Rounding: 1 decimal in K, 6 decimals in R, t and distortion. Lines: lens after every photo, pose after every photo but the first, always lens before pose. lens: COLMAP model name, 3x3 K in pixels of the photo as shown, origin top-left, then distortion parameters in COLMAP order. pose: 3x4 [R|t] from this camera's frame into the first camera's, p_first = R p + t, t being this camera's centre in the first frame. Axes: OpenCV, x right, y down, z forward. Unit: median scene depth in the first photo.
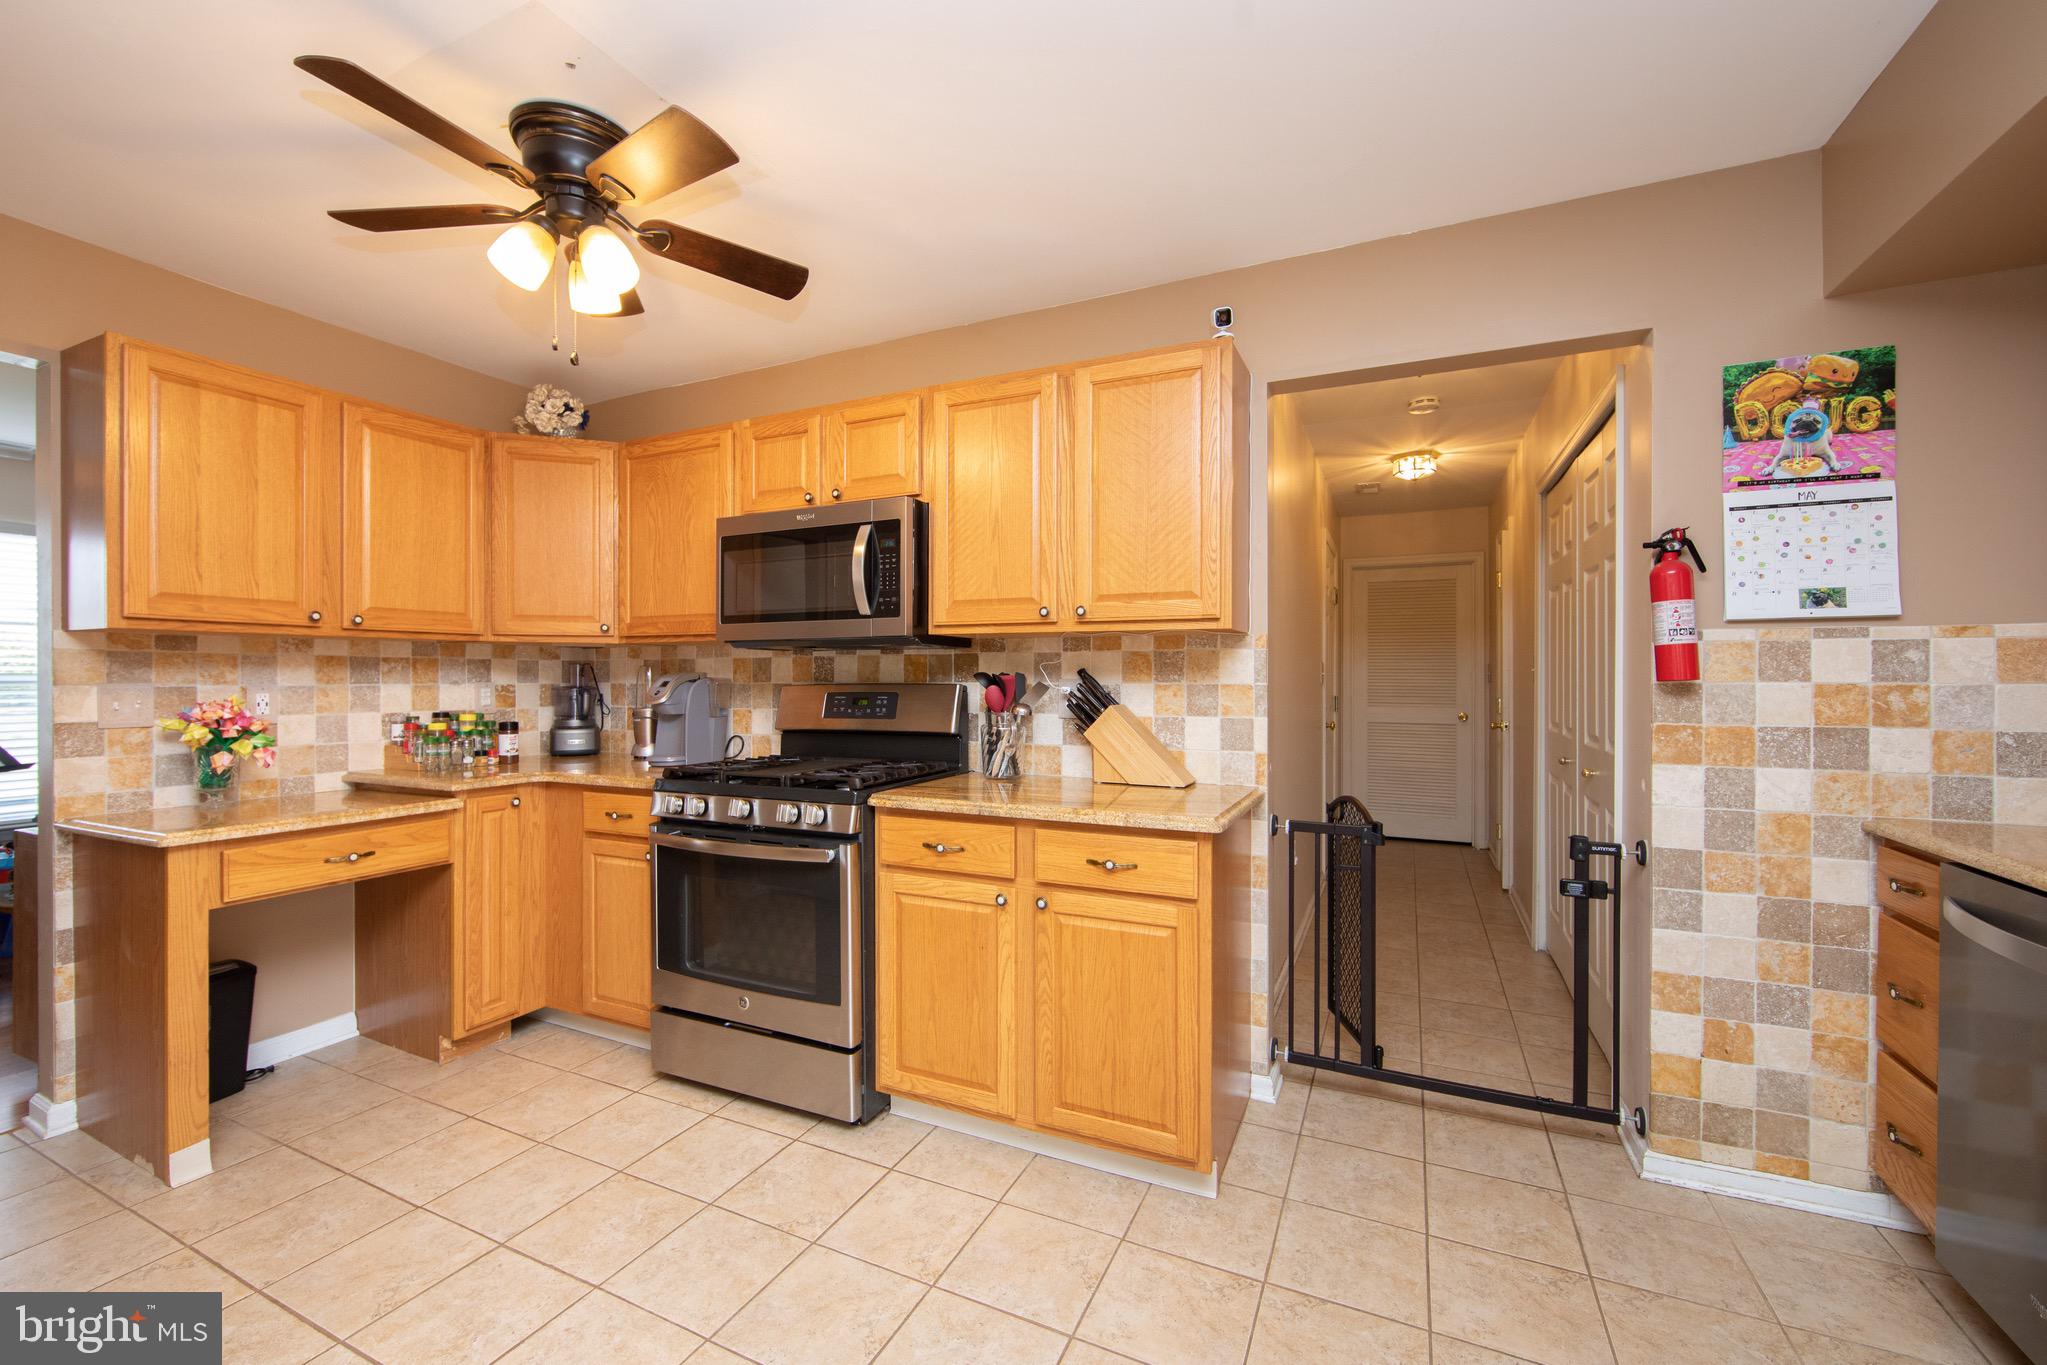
lens RADIAL K [[839.9, 0, 1006.3], [0, 839.9, 679.9], [0, 0, 1]] dist [-0.004923, -0.000052]
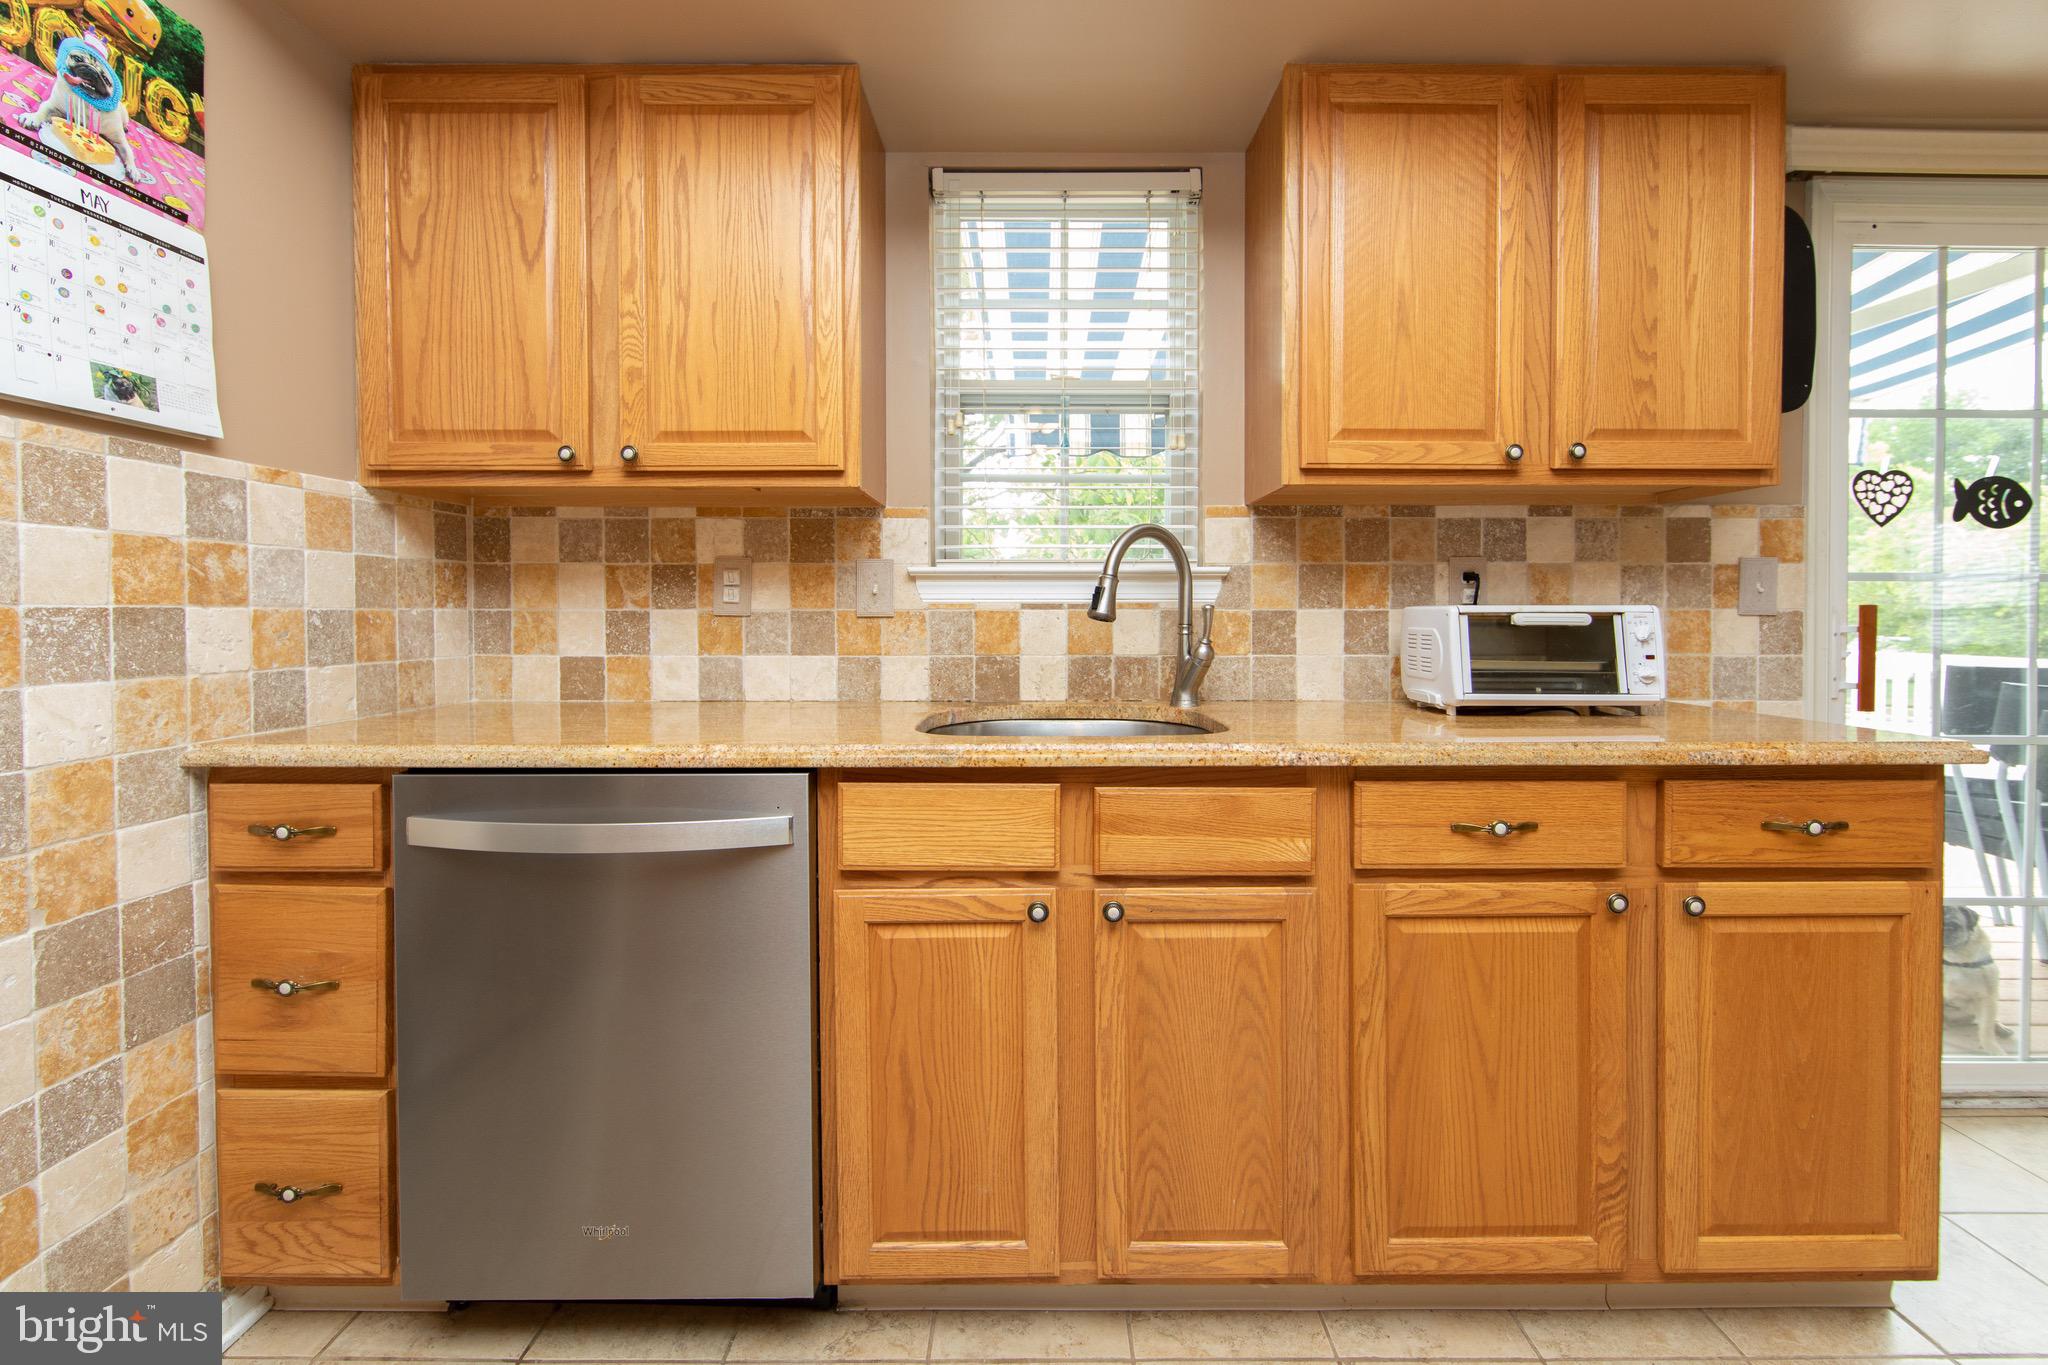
lens RADIAL K [[825.1, 0, 1022.1], [0, 825.1, 626.3], [0, 0, 1]] dist [0.018192, -0.007898]
pose [[-0.423388, -0.013947, 0.905841, 0.155456], [0.004814, 0.999833, 0.017644, 0.056194], [-0.905936, 0.011831, -0.423250, 0.604201]]
